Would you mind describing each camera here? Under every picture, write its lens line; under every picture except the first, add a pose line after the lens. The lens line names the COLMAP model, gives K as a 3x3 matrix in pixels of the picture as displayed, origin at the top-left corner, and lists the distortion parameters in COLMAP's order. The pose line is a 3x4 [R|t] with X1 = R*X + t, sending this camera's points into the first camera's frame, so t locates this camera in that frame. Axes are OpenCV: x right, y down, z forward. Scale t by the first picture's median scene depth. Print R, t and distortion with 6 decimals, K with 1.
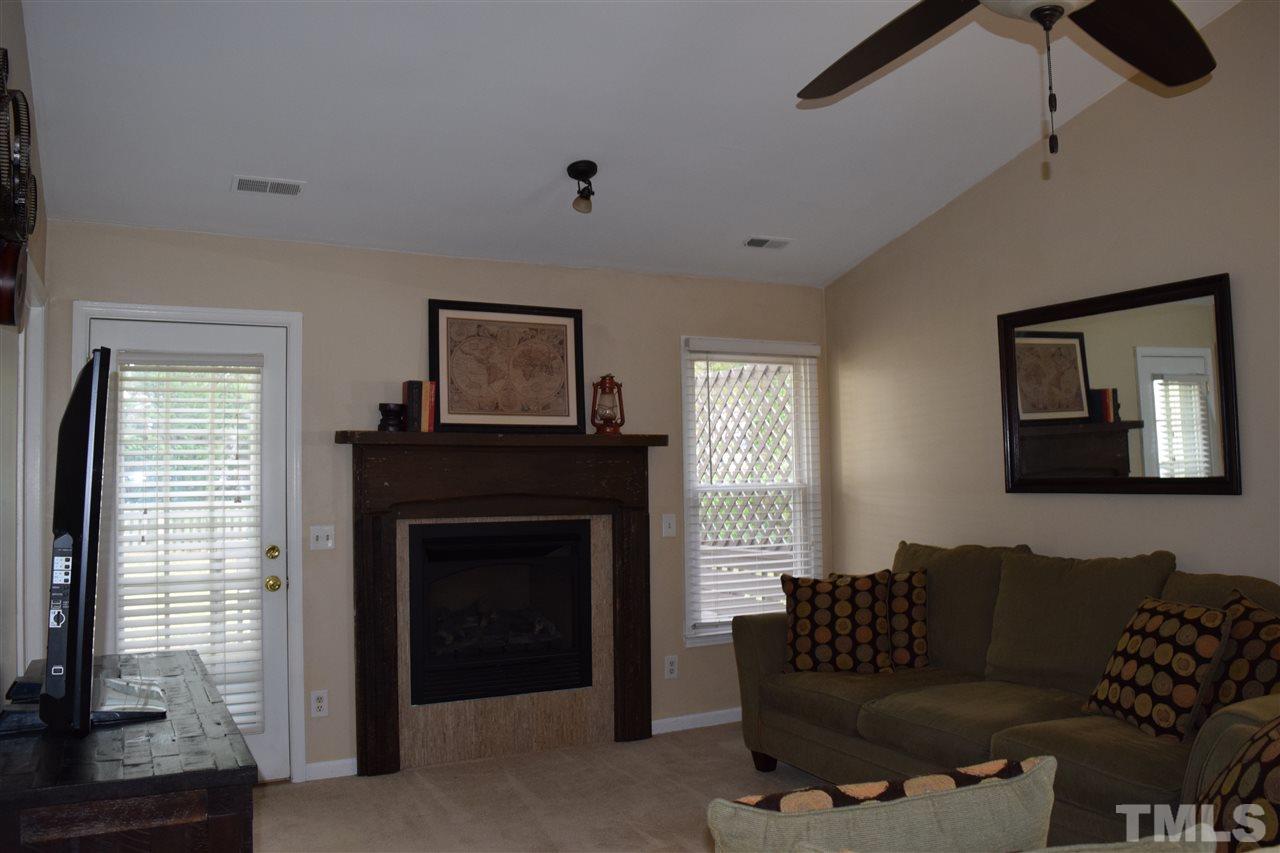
lens RADIAL K [[1003.6, 0, 640.1], [0, 1003.6, 431.1], [0, 0, 1]] dist [-0.080066, 0.005287]
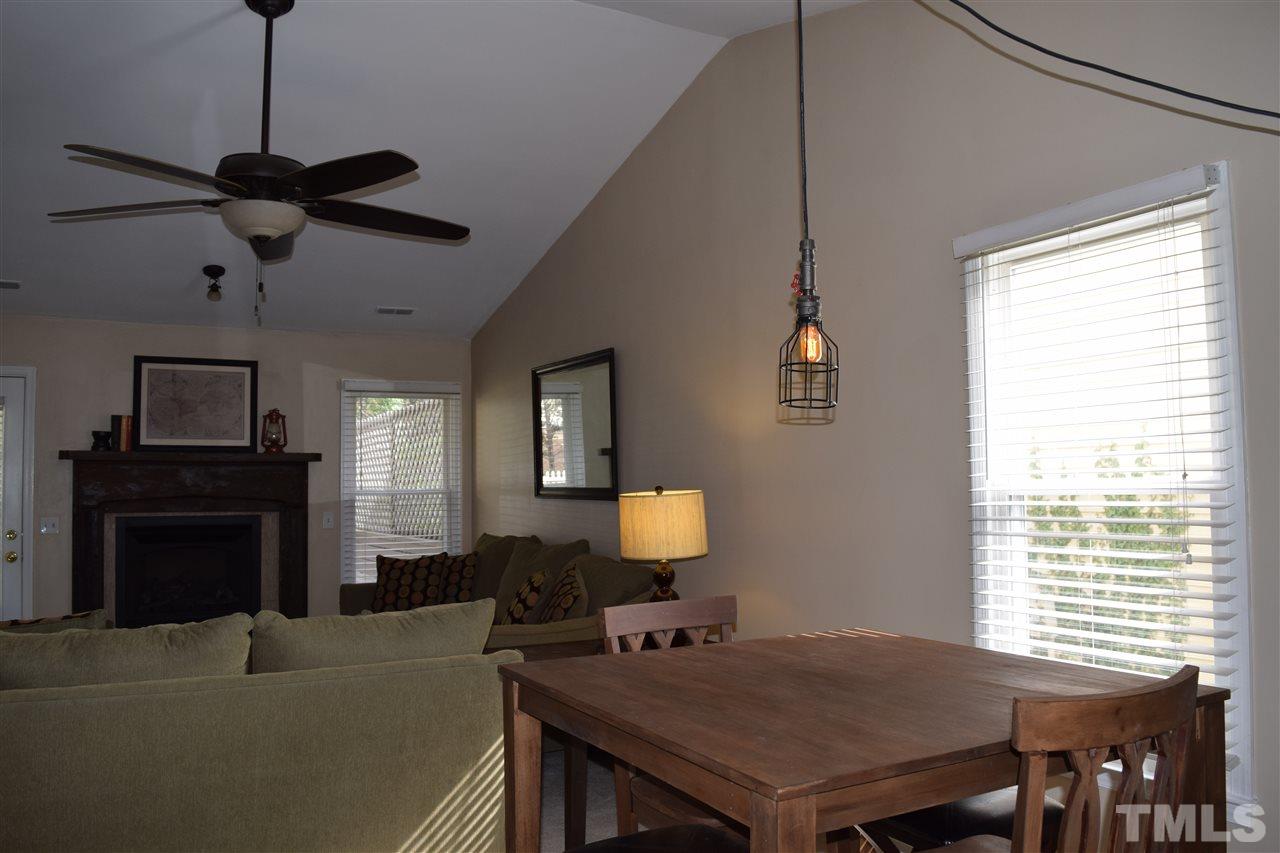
lens RADIAL K [[1003.6, 0, 640.1], [0, 1003.6, 423.9], [0, 0, 1]] dist [-0.080066, 0.005287]
pose [[0.999812, 0.005416, 0.018636, 0.453787], [-0.005229, 0.999935, -0.010087, -0.025783], [-0.018689, 0.009988, 0.999775, -0.370711]]
